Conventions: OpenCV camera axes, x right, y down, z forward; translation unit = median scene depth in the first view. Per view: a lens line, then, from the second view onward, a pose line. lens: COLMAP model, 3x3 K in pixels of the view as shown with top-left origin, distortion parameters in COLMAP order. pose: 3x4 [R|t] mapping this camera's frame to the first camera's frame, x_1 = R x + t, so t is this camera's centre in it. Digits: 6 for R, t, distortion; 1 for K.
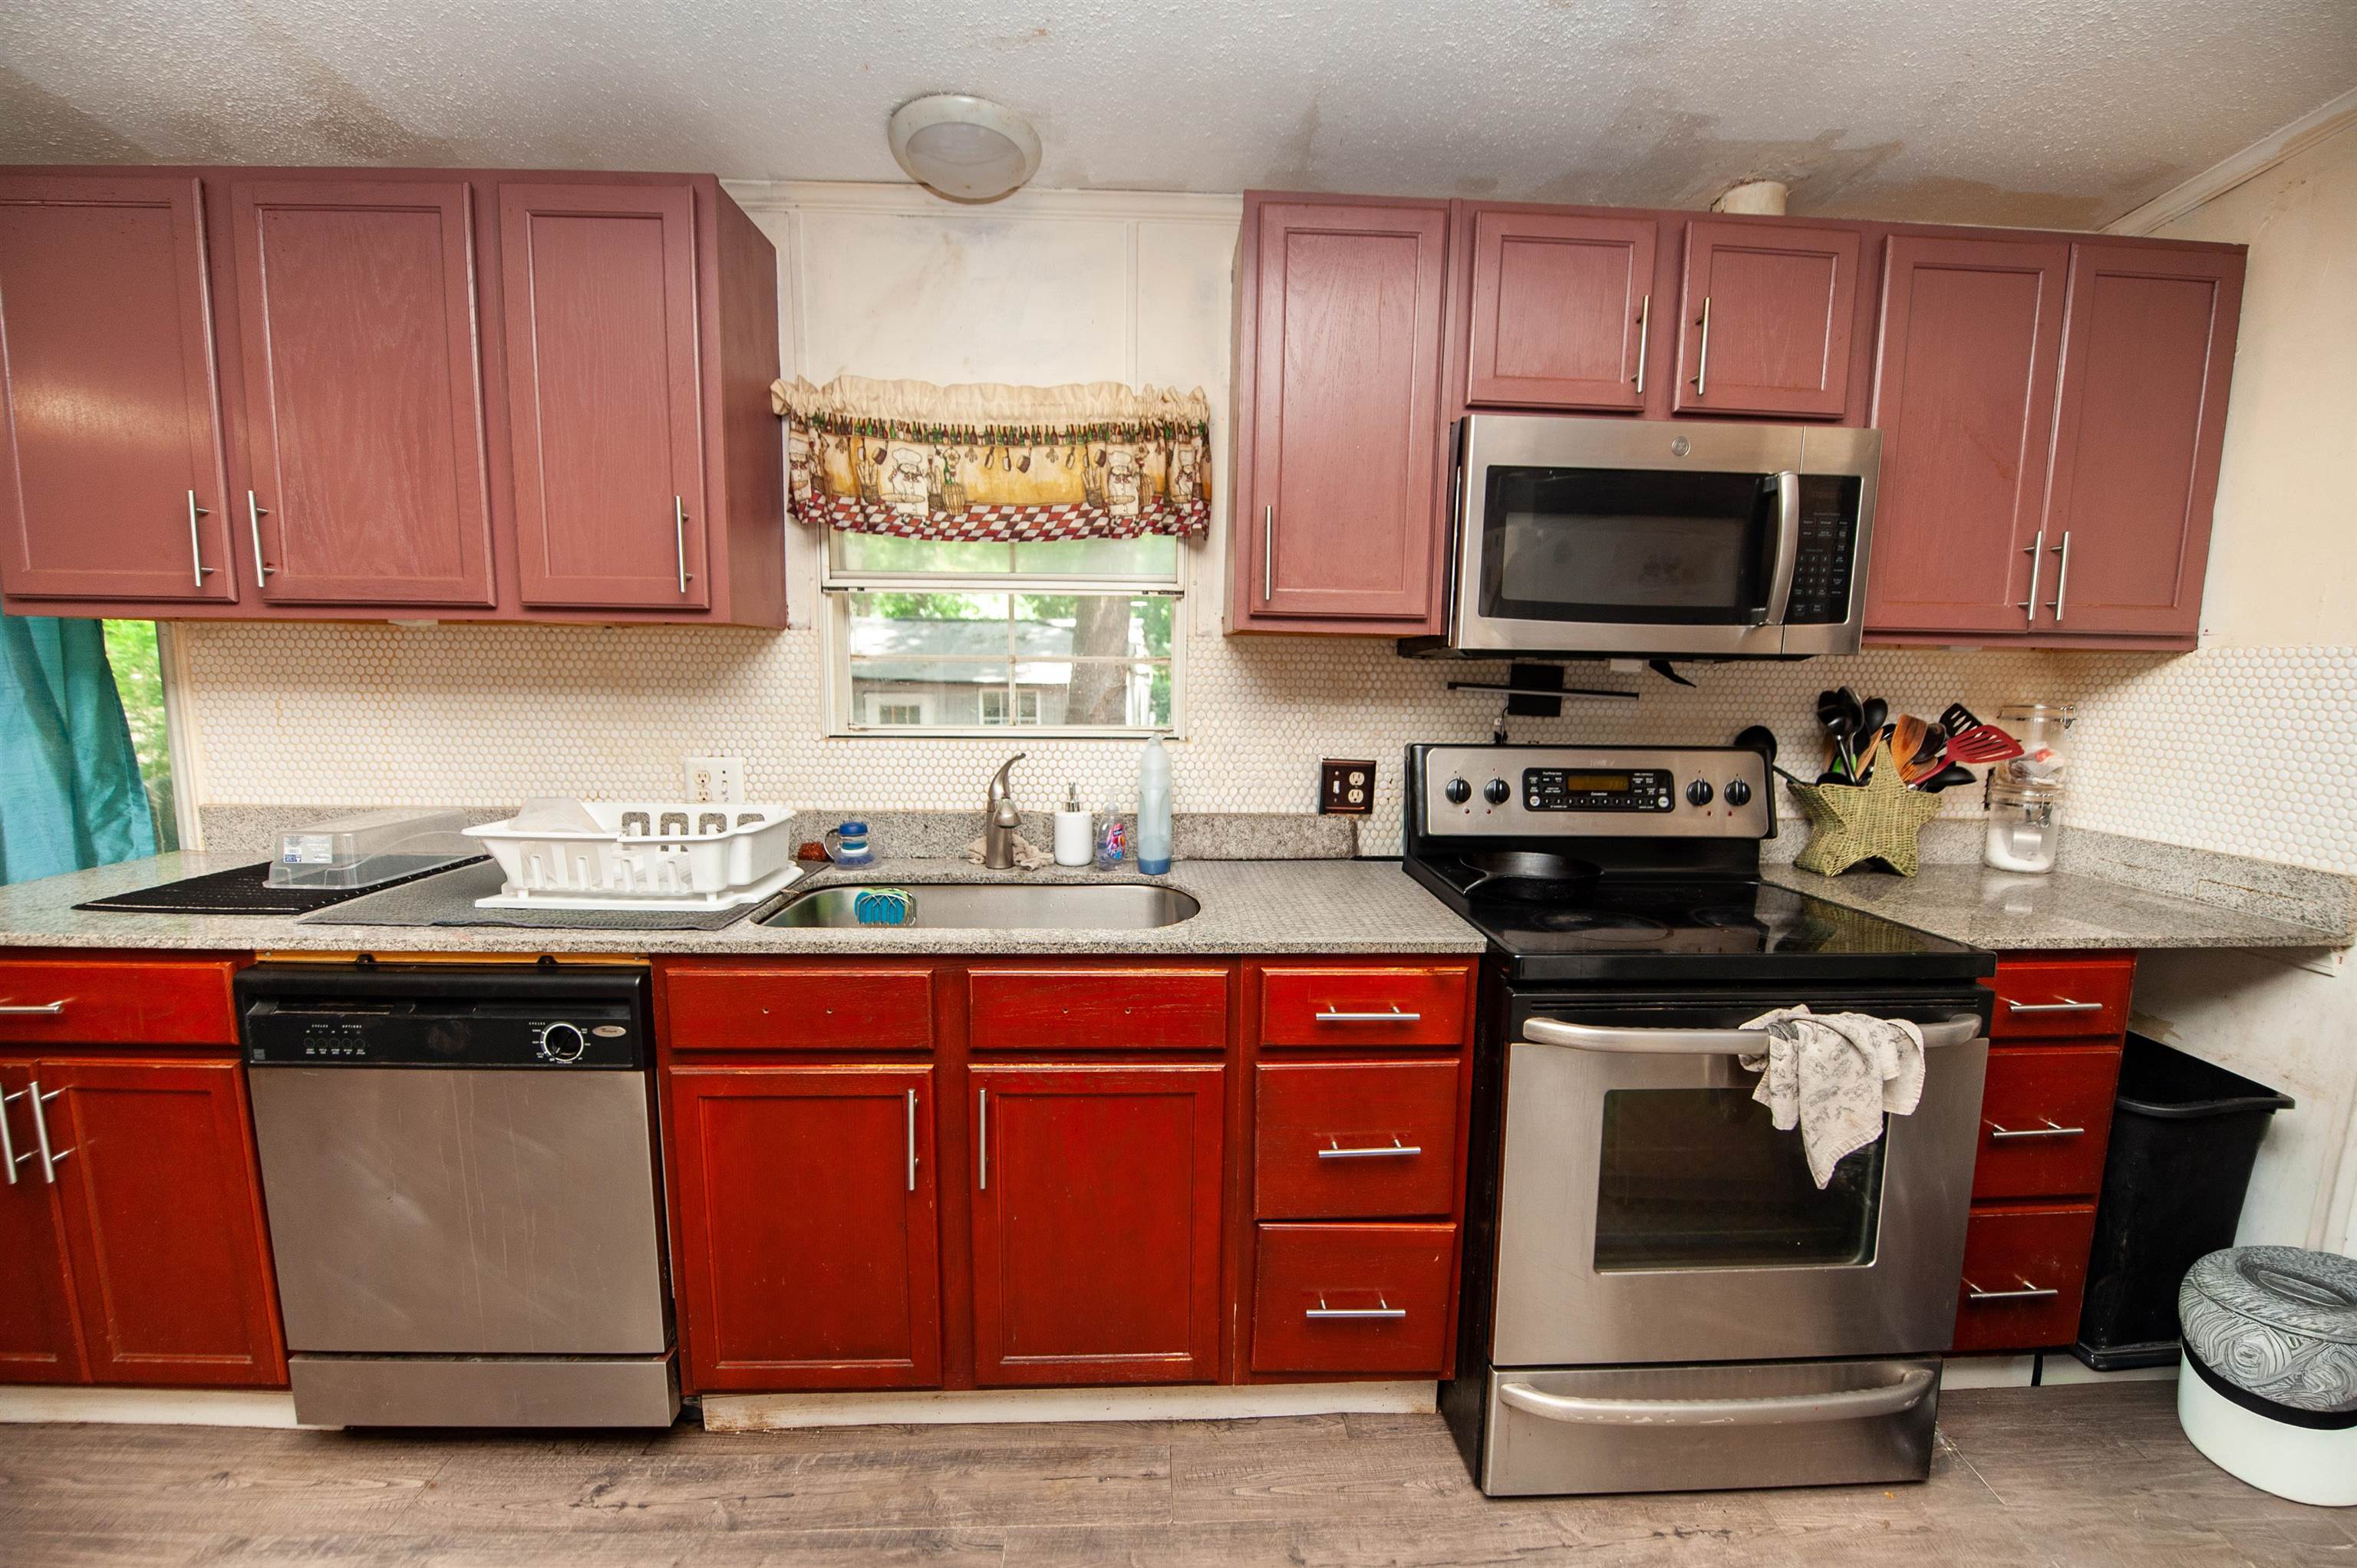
lens RADIAL K [[957.8, 0, 1180.9], [0, 957.8, 789.6], [0, 0, 1]] dist [-0.012637, -0.006845]
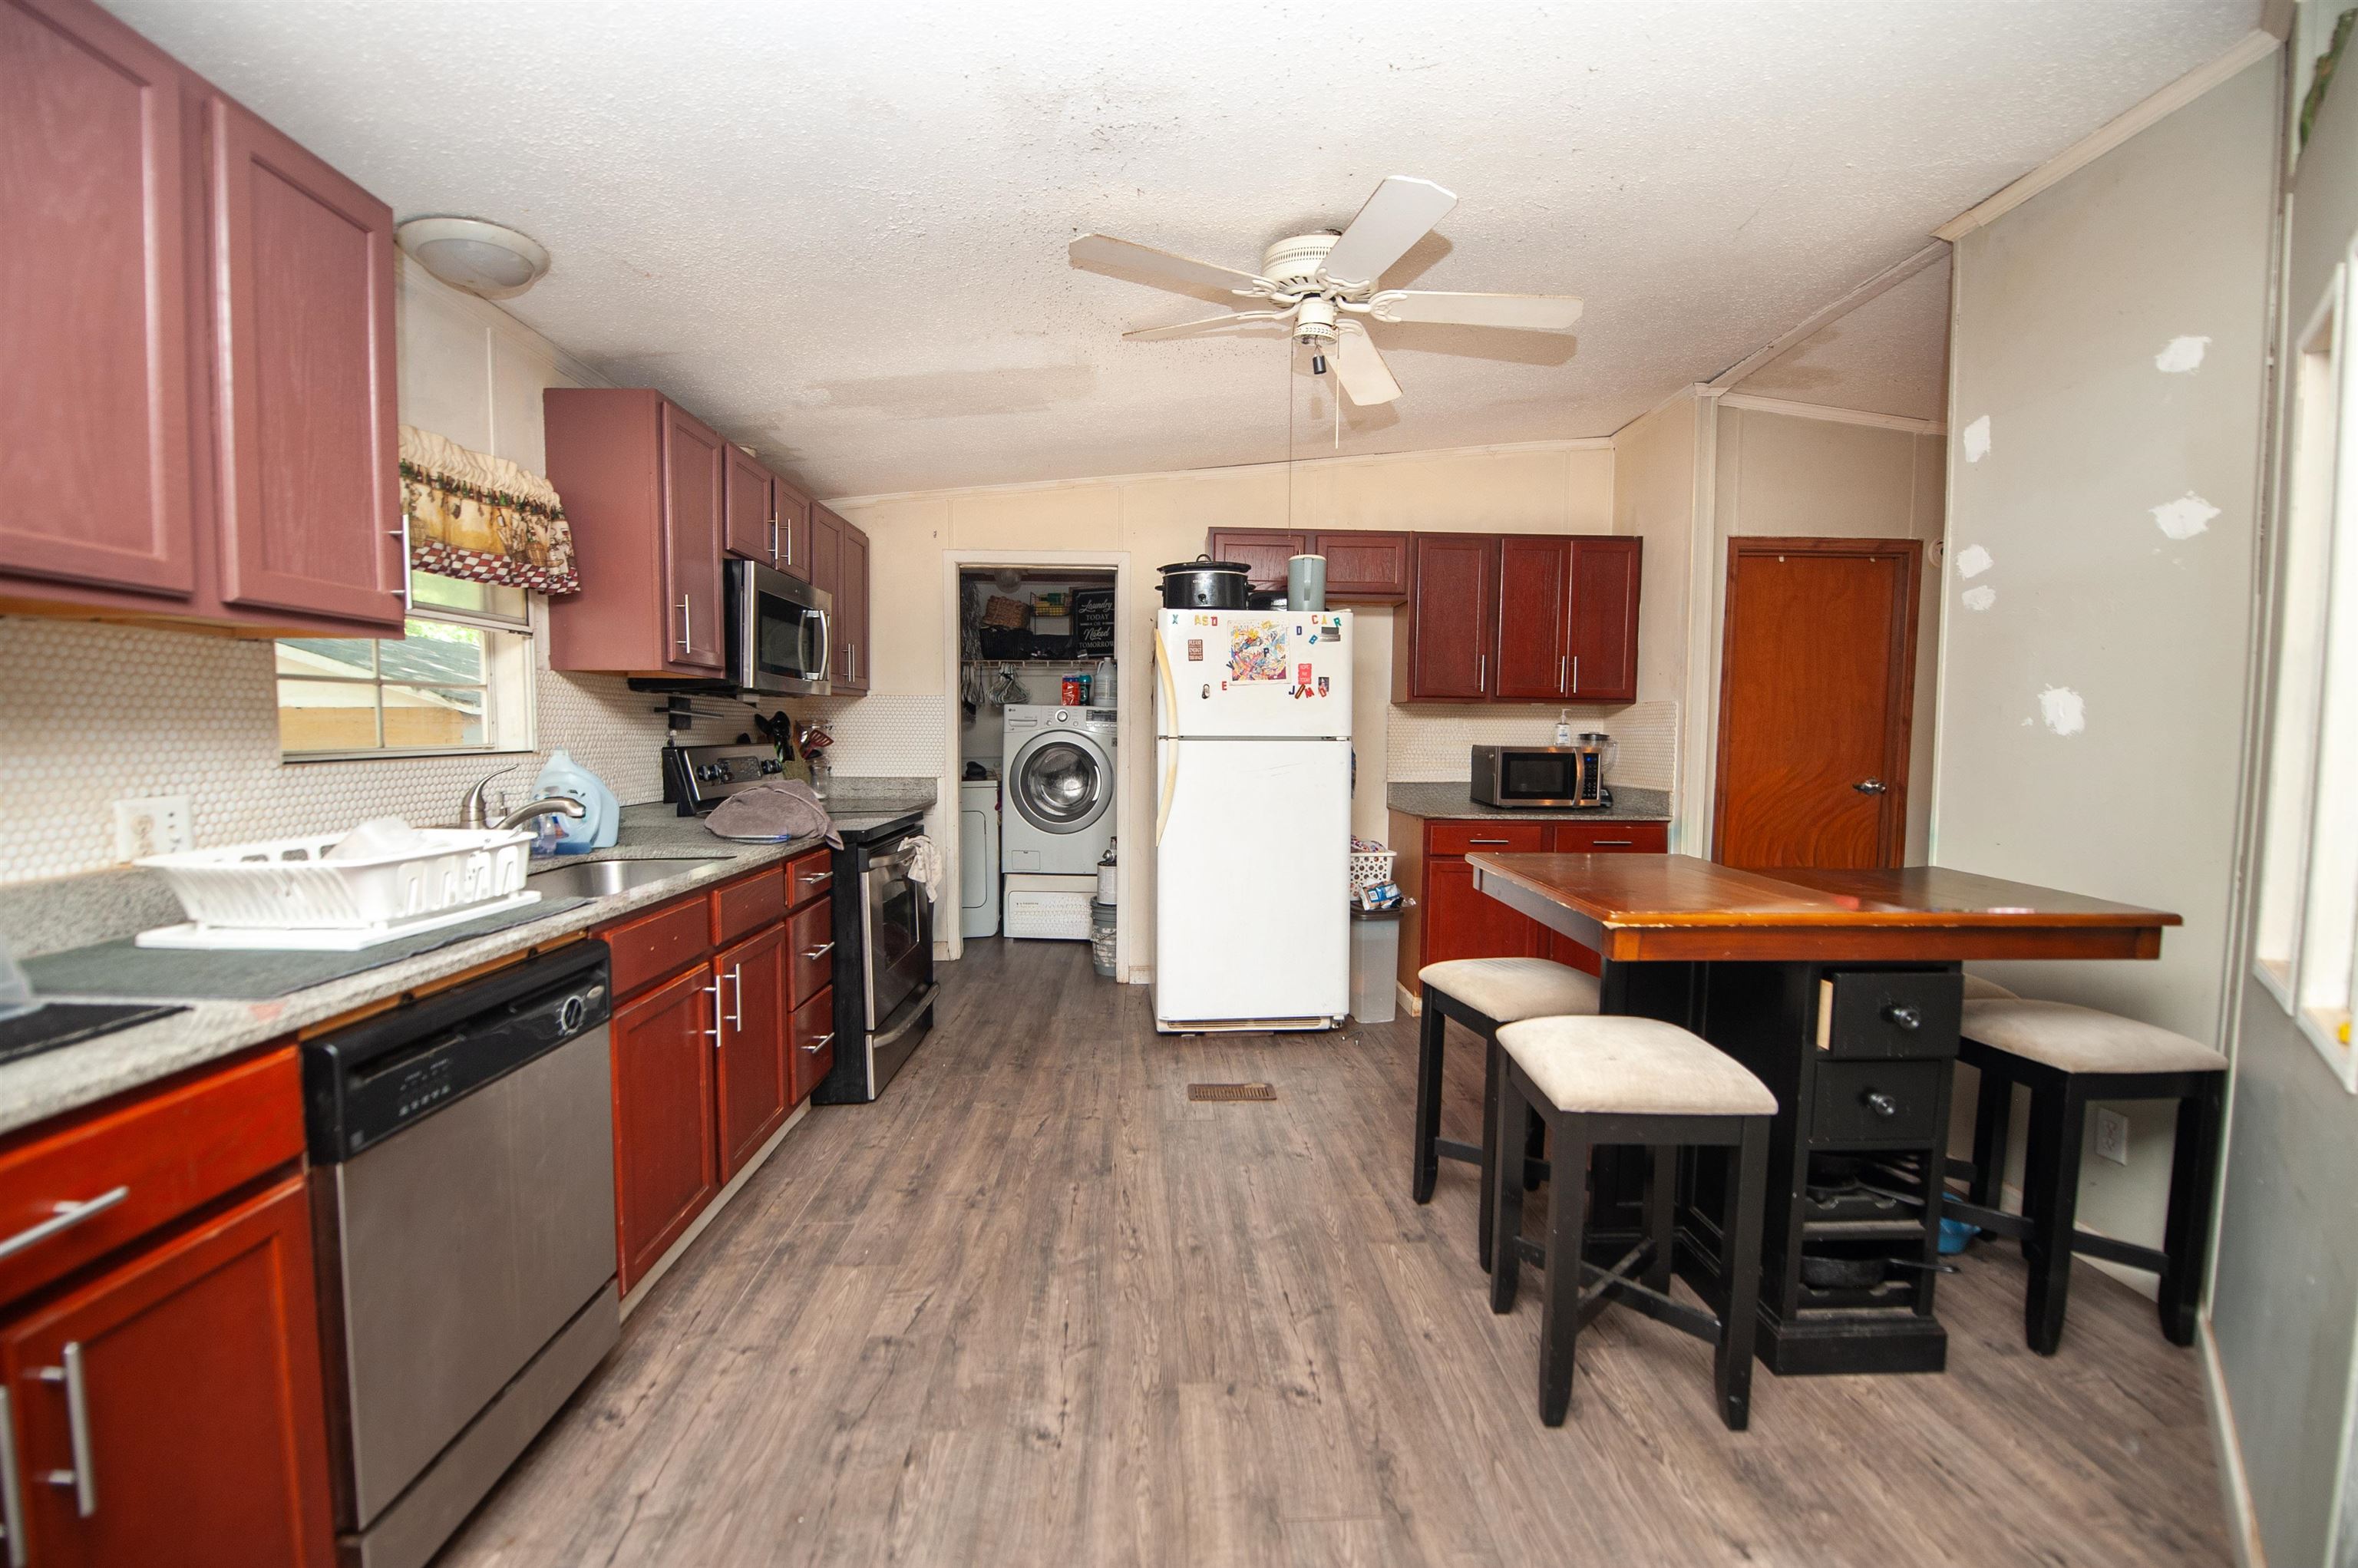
lens RADIAL K [[958.2, 0, 1181.4], [0, 958.2, 789.6], [0, 0, 1]] dist [-0.012637, -0.006845]
pose [[0.008058, -0.075899, 0.997083, -1.301322], [0.118654, 0.990144, 0.074411, 0.002414], [-0.992903, 0.117708, 0.016984, 0.171501]]
